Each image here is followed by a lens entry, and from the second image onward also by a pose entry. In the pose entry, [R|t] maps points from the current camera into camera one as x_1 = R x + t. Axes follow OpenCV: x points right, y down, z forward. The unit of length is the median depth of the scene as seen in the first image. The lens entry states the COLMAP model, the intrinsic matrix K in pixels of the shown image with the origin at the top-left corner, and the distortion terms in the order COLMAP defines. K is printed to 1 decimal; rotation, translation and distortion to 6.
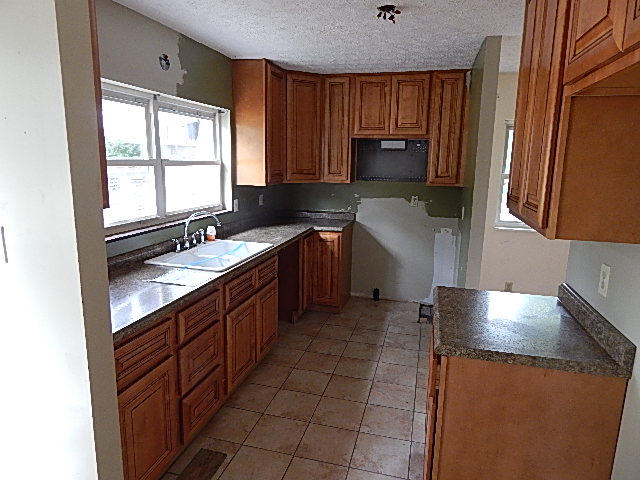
lens RADIAL K [[425.0, 0, 320.0], [0, 425.0, 240.0], [0, 0, 1]] dist [0.001375, -0.000299]
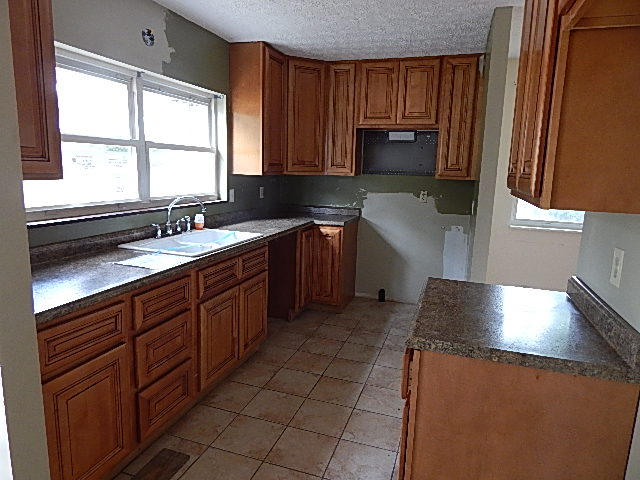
lens RADIAL K [[425.0, 0, 320.0], [0, 425.0, 240.0], [0, 0, 1]] dist [0.001375, -0.000299]
pose [[0.998038, 0.021942, -0.058633, 0.074532], [-0.022957, 0.999597, -0.016698, 0.037416], [0.058243, 0.018012, 0.998140, 0.073597]]
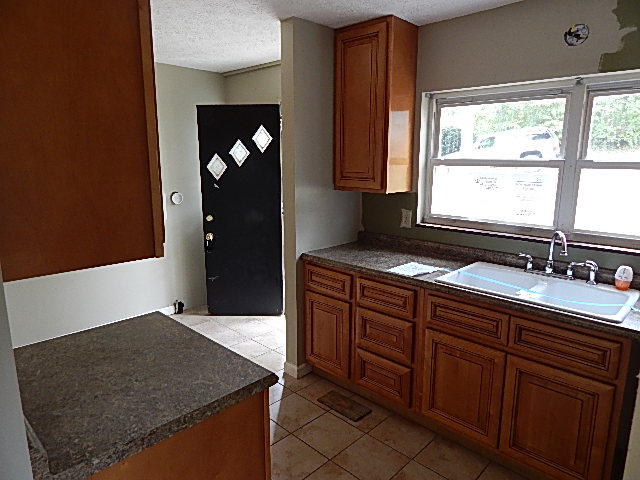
lens RADIAL K [[425.0, 0, 320.0], [0, 425.0, 240.0], [0, 0, 1]] dist [0.001375, -0.000299]
pose [[-0.488822, 0.145249, -0.860207, 0.528996], [-0.176385, 0.949222, 0.260512, -0.163485], [0.854366, 0.279071, -0.438381, 0.939280]]
